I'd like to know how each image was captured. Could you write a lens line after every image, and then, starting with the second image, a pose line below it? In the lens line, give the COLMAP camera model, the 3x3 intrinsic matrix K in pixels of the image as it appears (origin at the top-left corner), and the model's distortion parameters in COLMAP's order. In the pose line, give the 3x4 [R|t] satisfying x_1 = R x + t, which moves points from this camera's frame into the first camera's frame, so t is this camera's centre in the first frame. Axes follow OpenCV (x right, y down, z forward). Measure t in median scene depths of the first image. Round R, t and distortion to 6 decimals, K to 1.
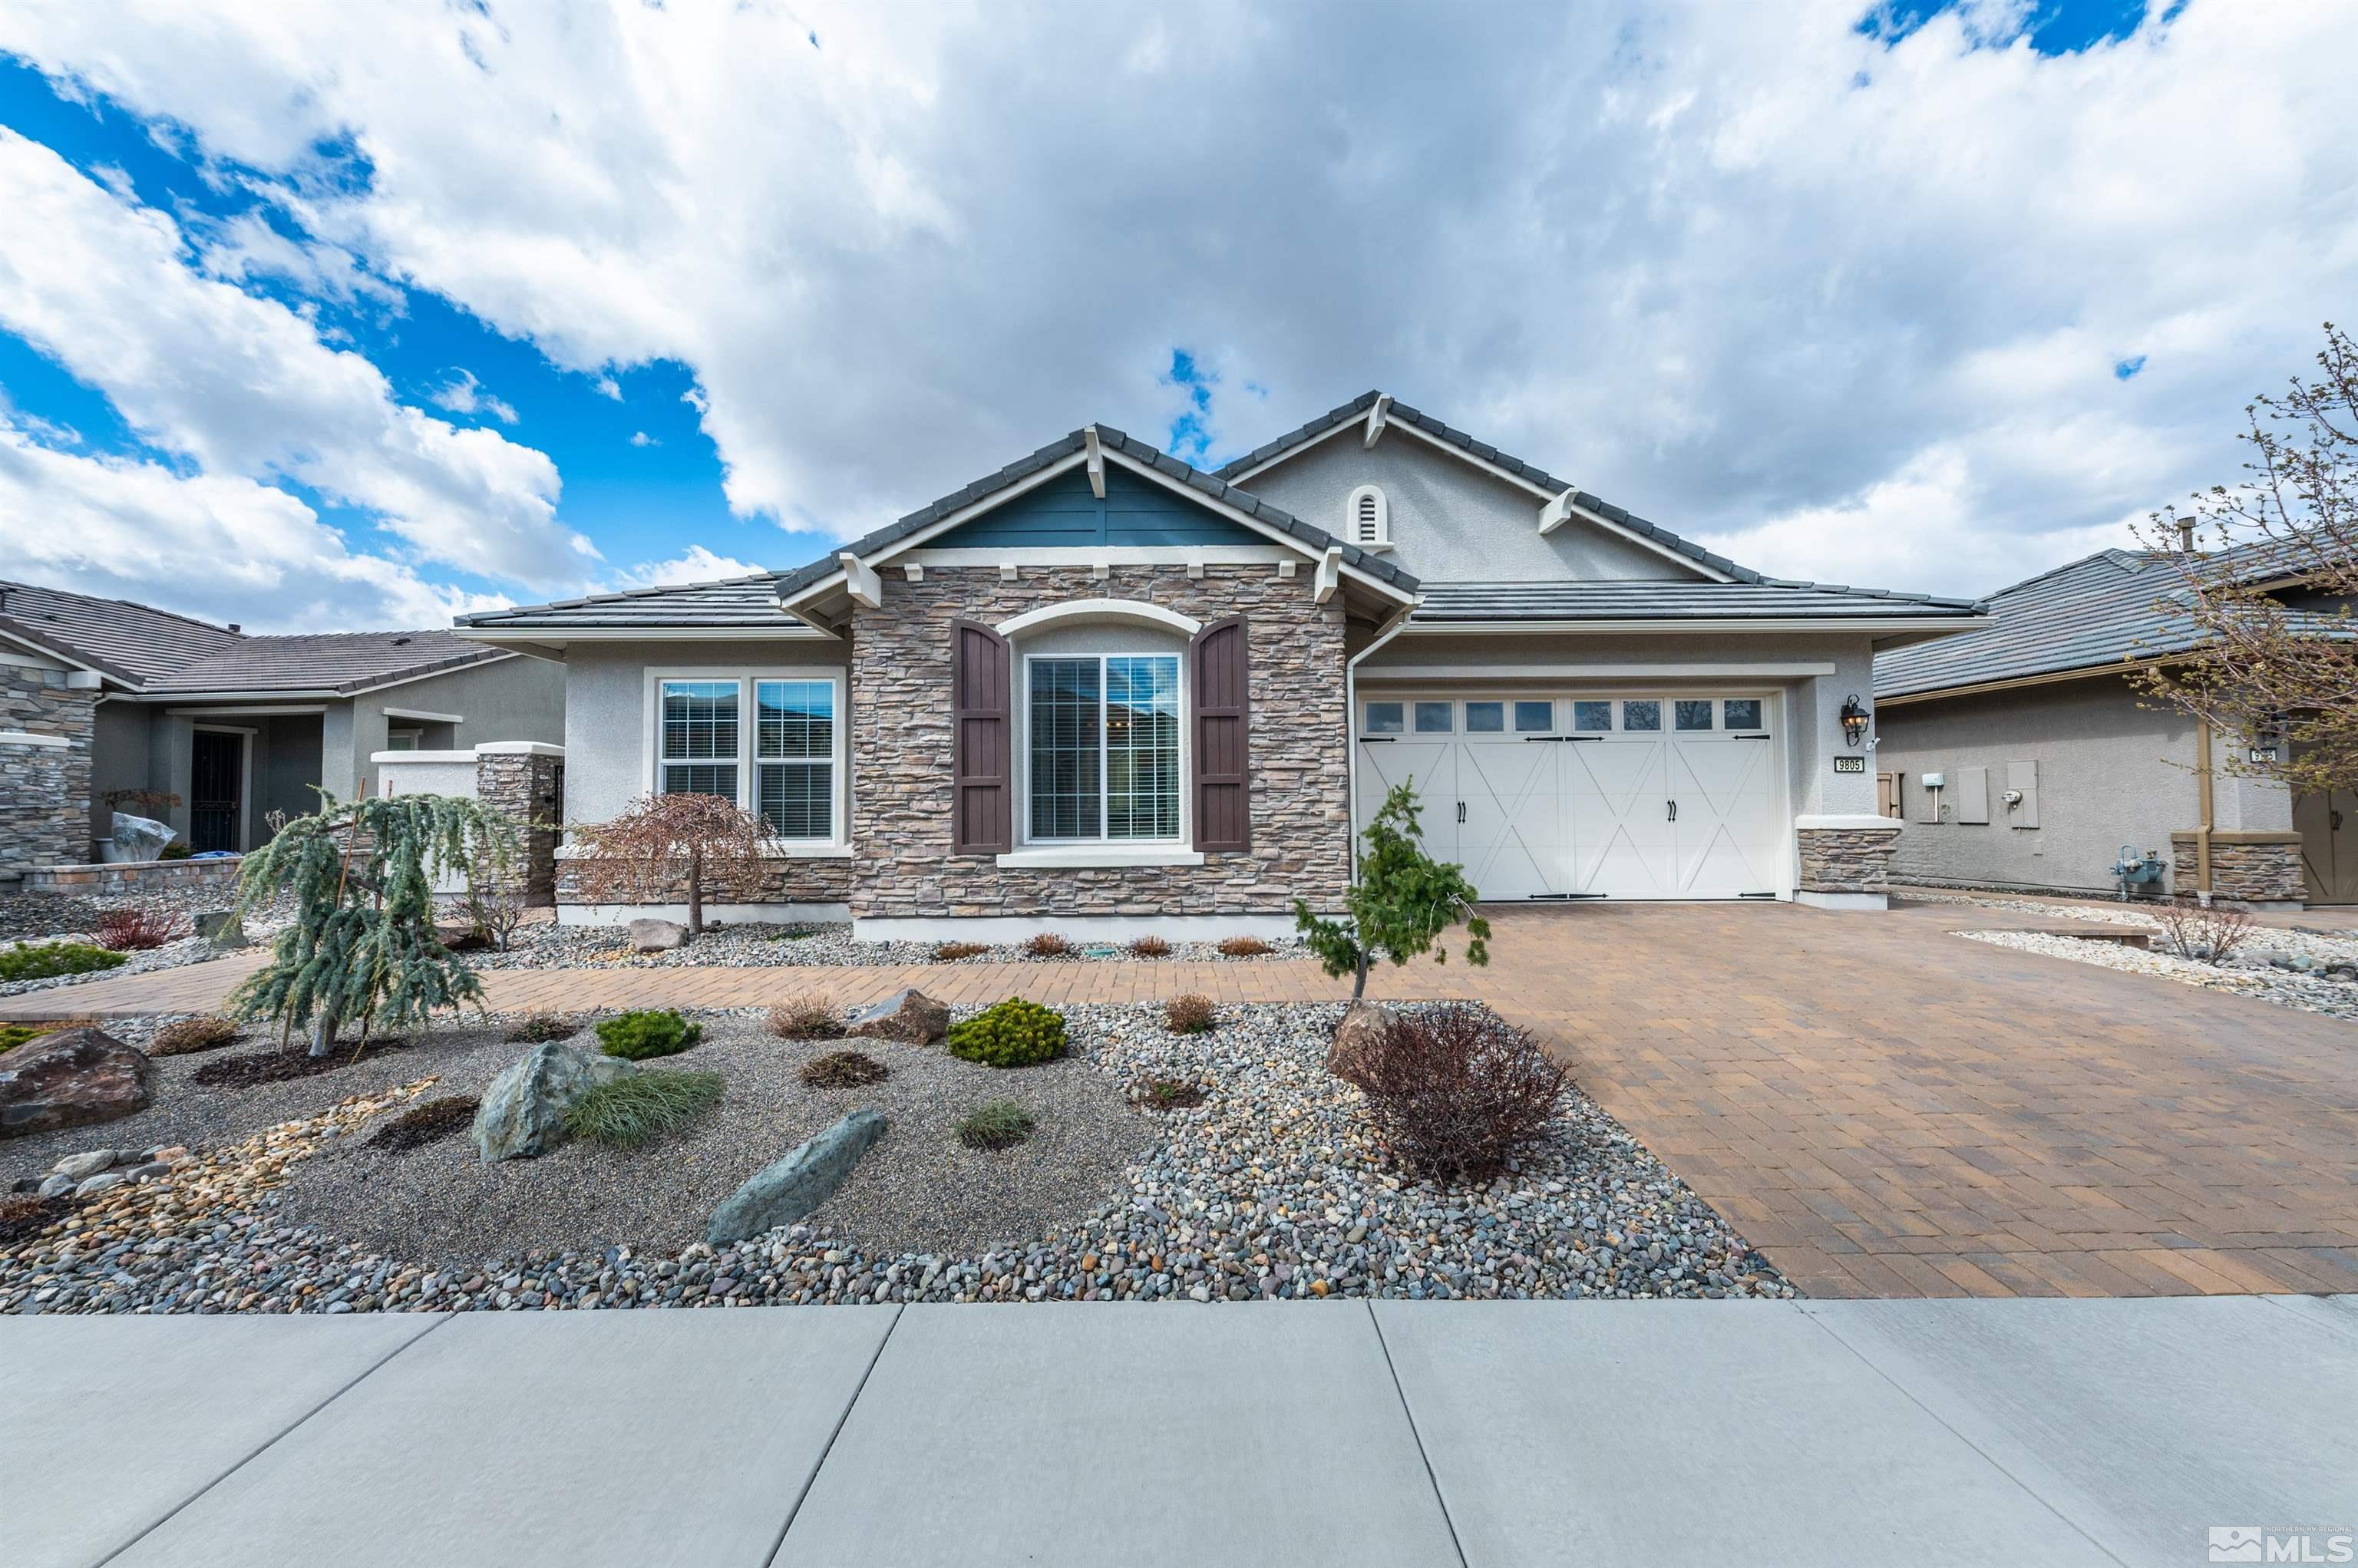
lens RADIAL K [[820.5, 0, 1159.7], [0, 820.5, 783.7], [0, 0, 1]] dist [0.003273, -0.000212]
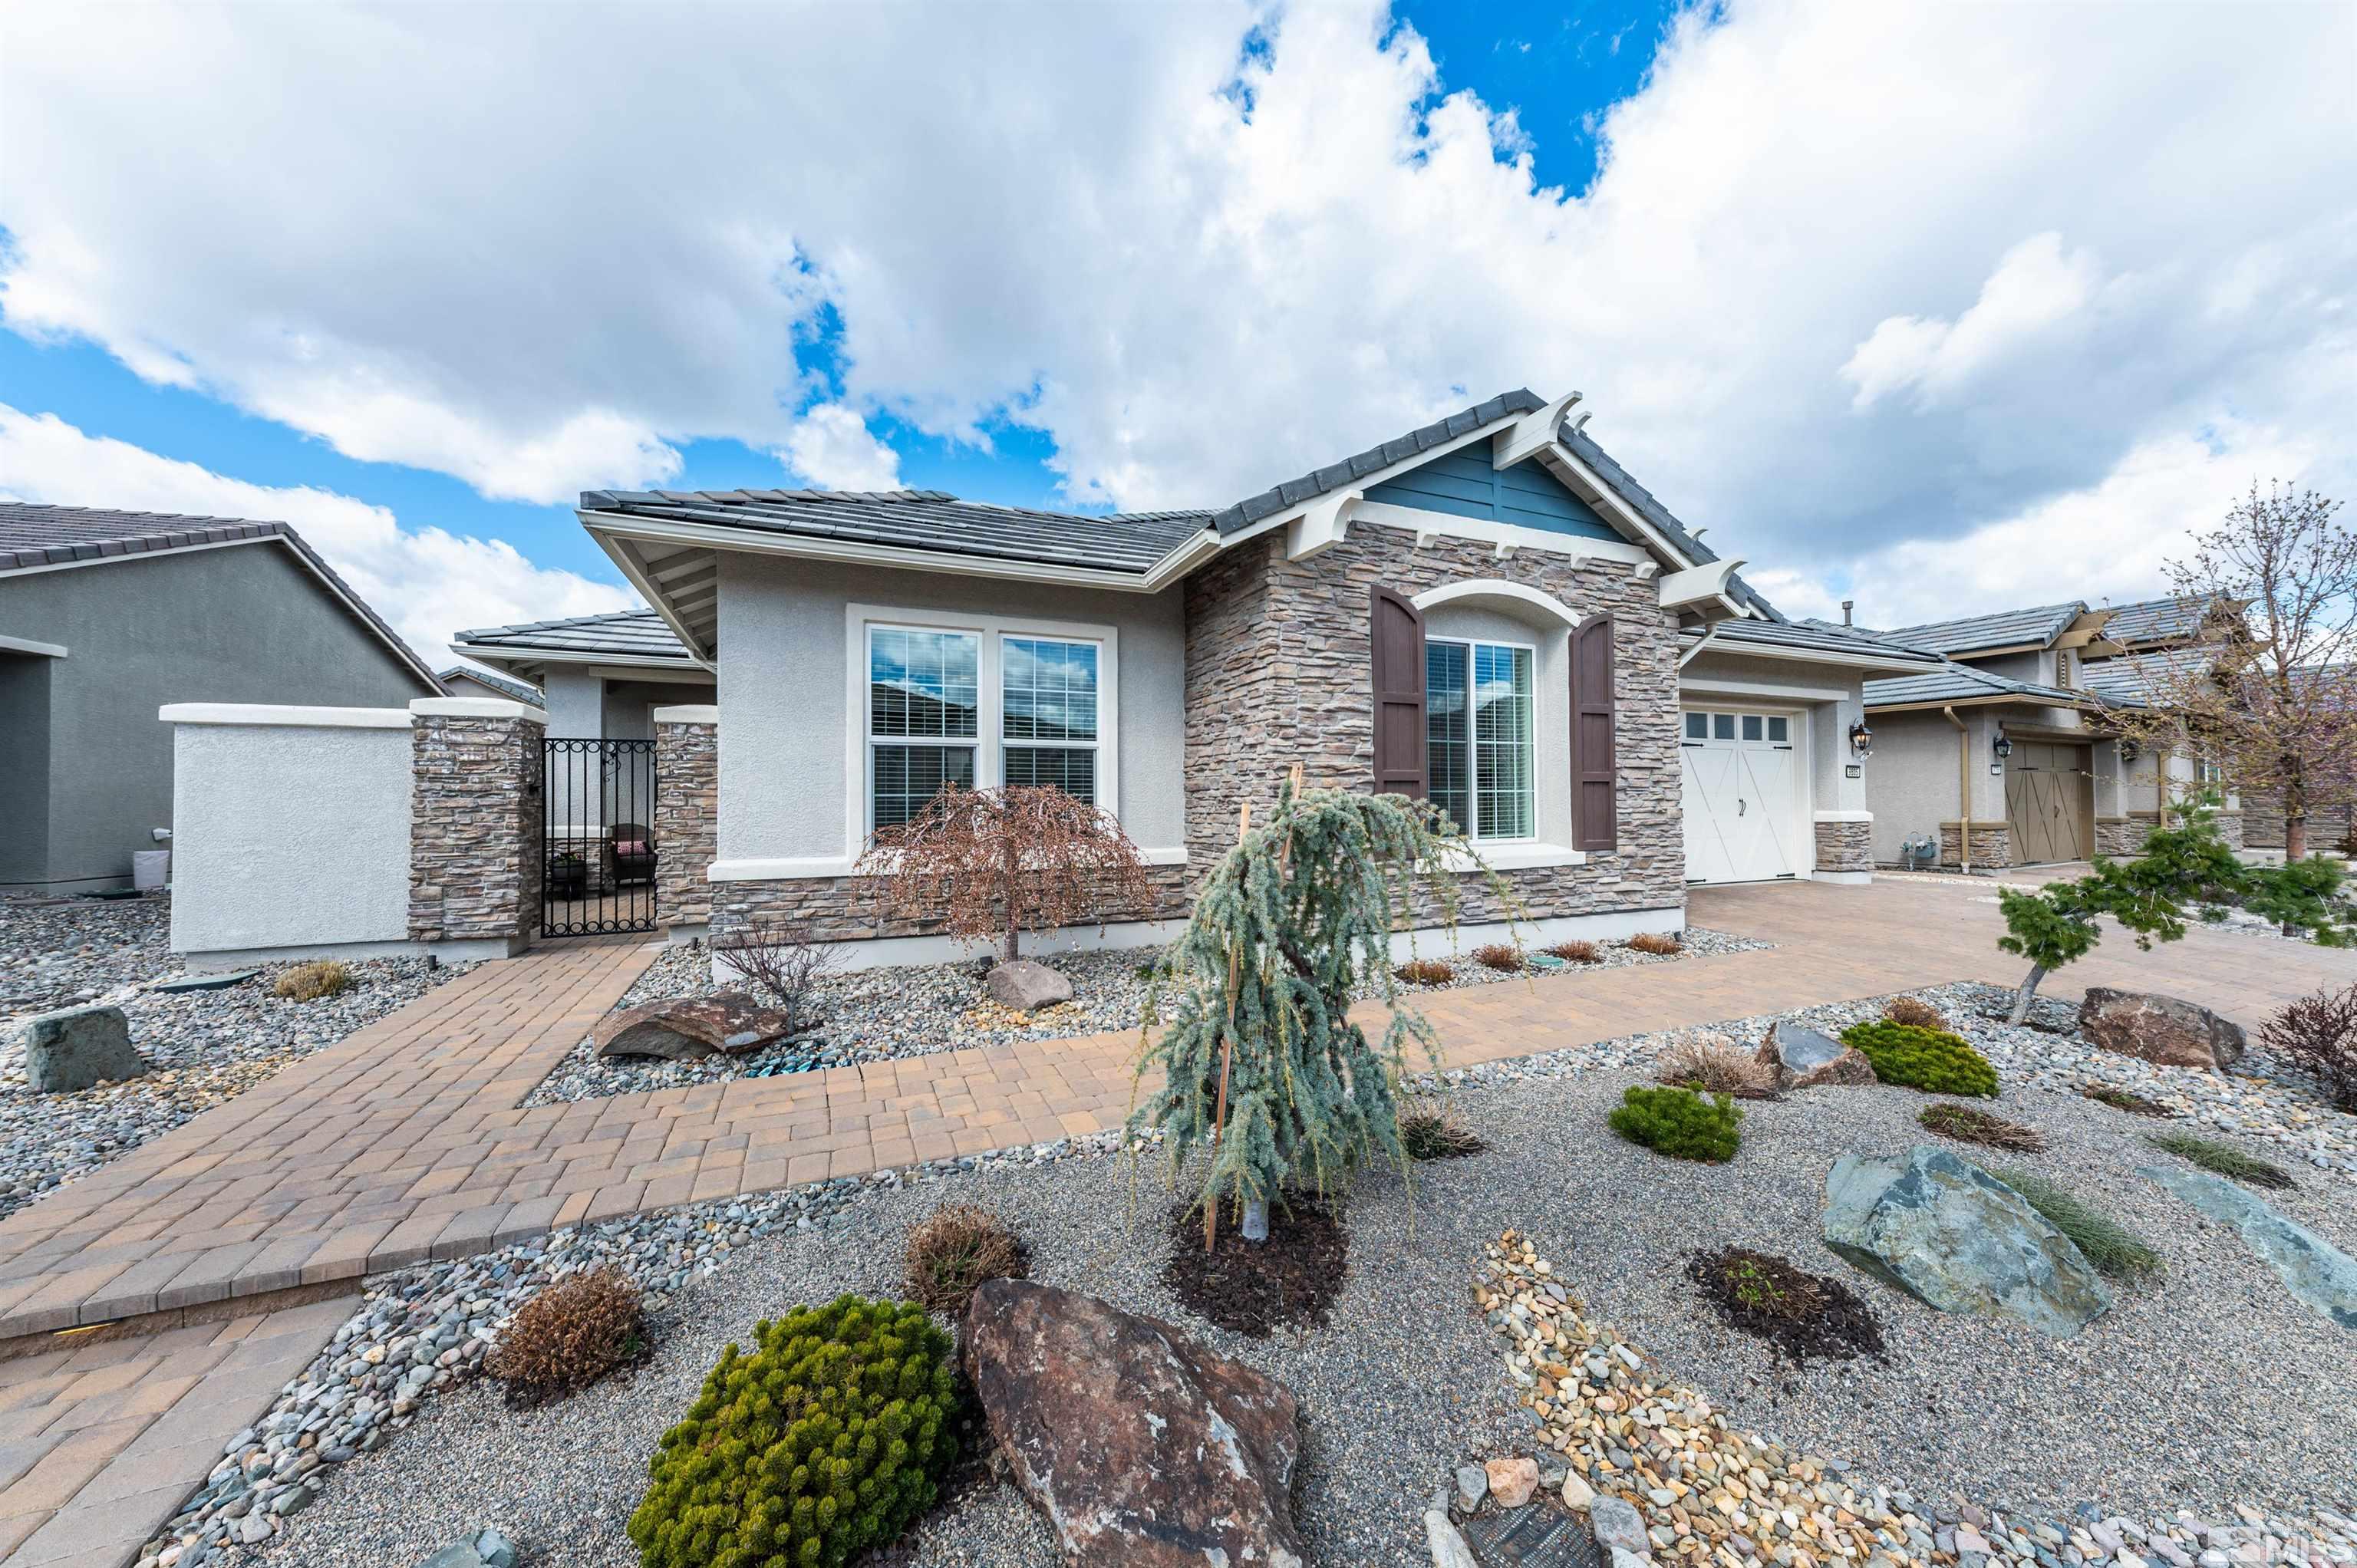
lens RADIAL K [[820.1, 0, 1173.3], [0, 820.1, 785.2], [0, 0, 1]] dist [0.003273, -0.000212]
pose [[0.918040, 0.010166, 0.396358, -0.776539], [-0.014819, 0.999853, 0.008678, 0.003516], [-0.396211, -0.013840, 0.918055, 0.293811]]
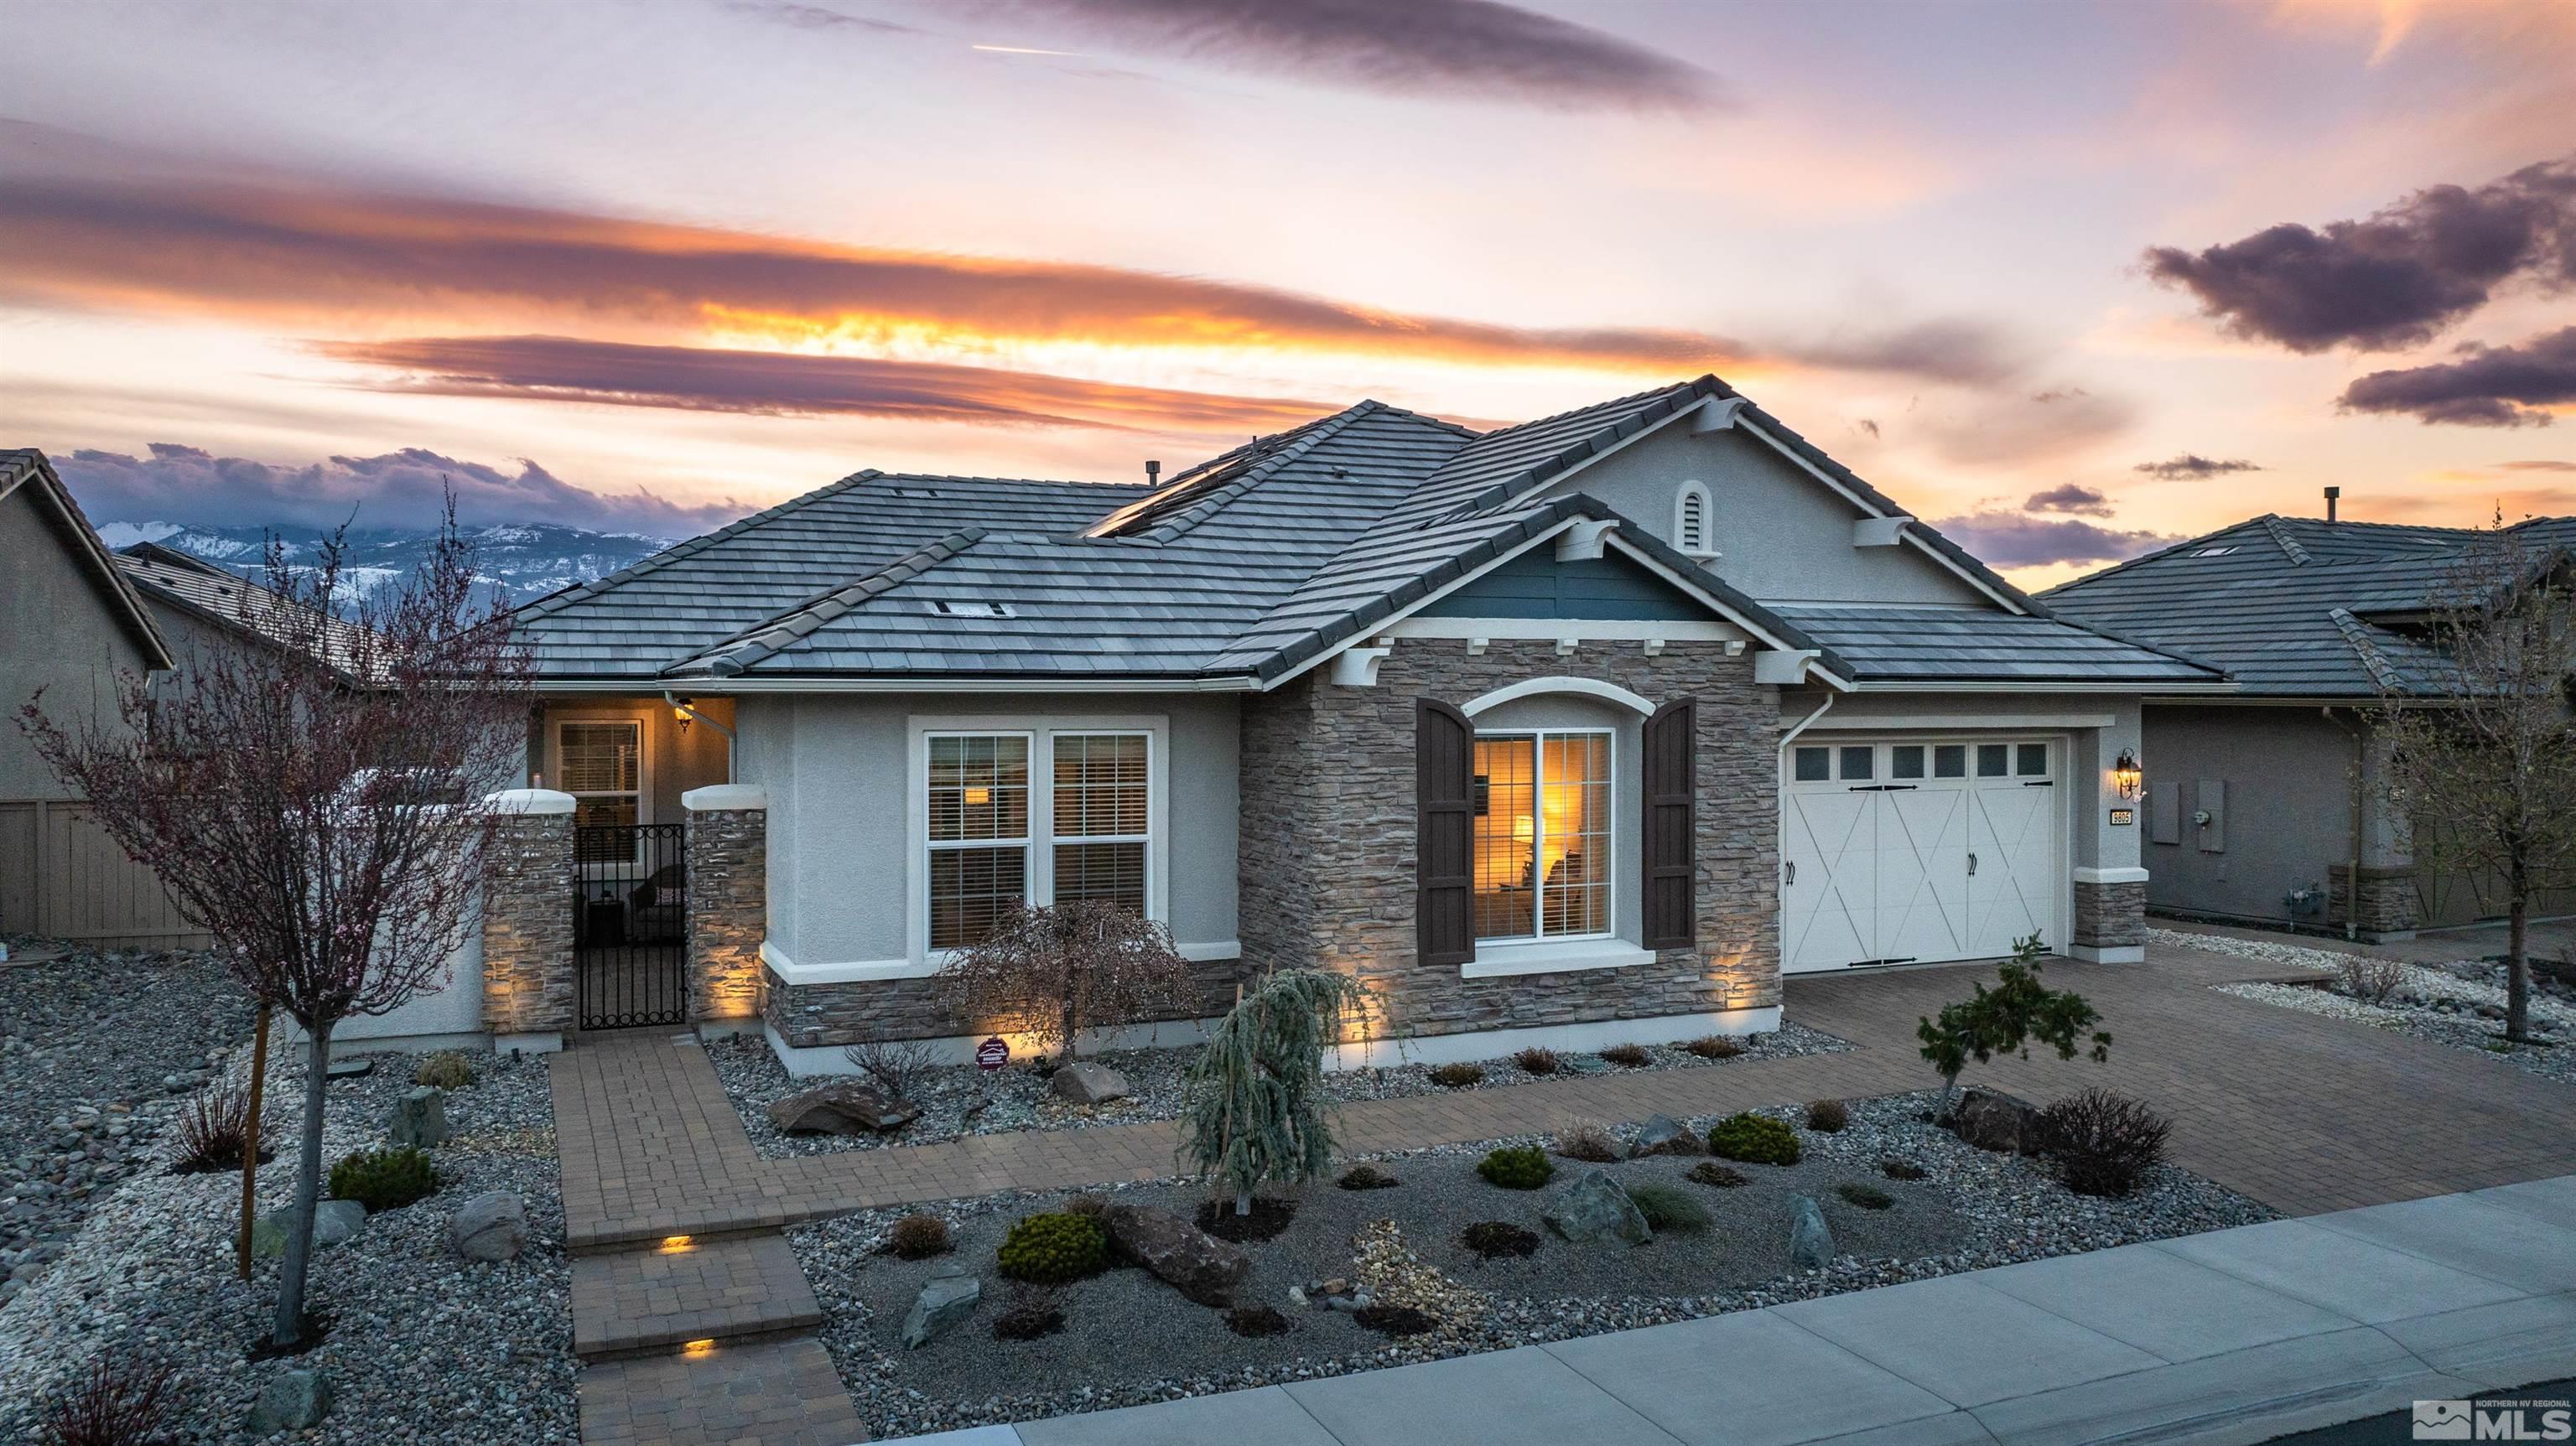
lens RADIAL K [[1803.7, 0, 1264.3], [0, 1803.7, 729.3], [0, 0, 1]] dist [-0.028039, 0.017809]
pose [[0.922212, 0.000287, 0.386686, -1.141030], [-0.021126, 0.998544, 0.049642, -0.258537], [-0.386108, -0.053950, 0.920875, -0.701850]]
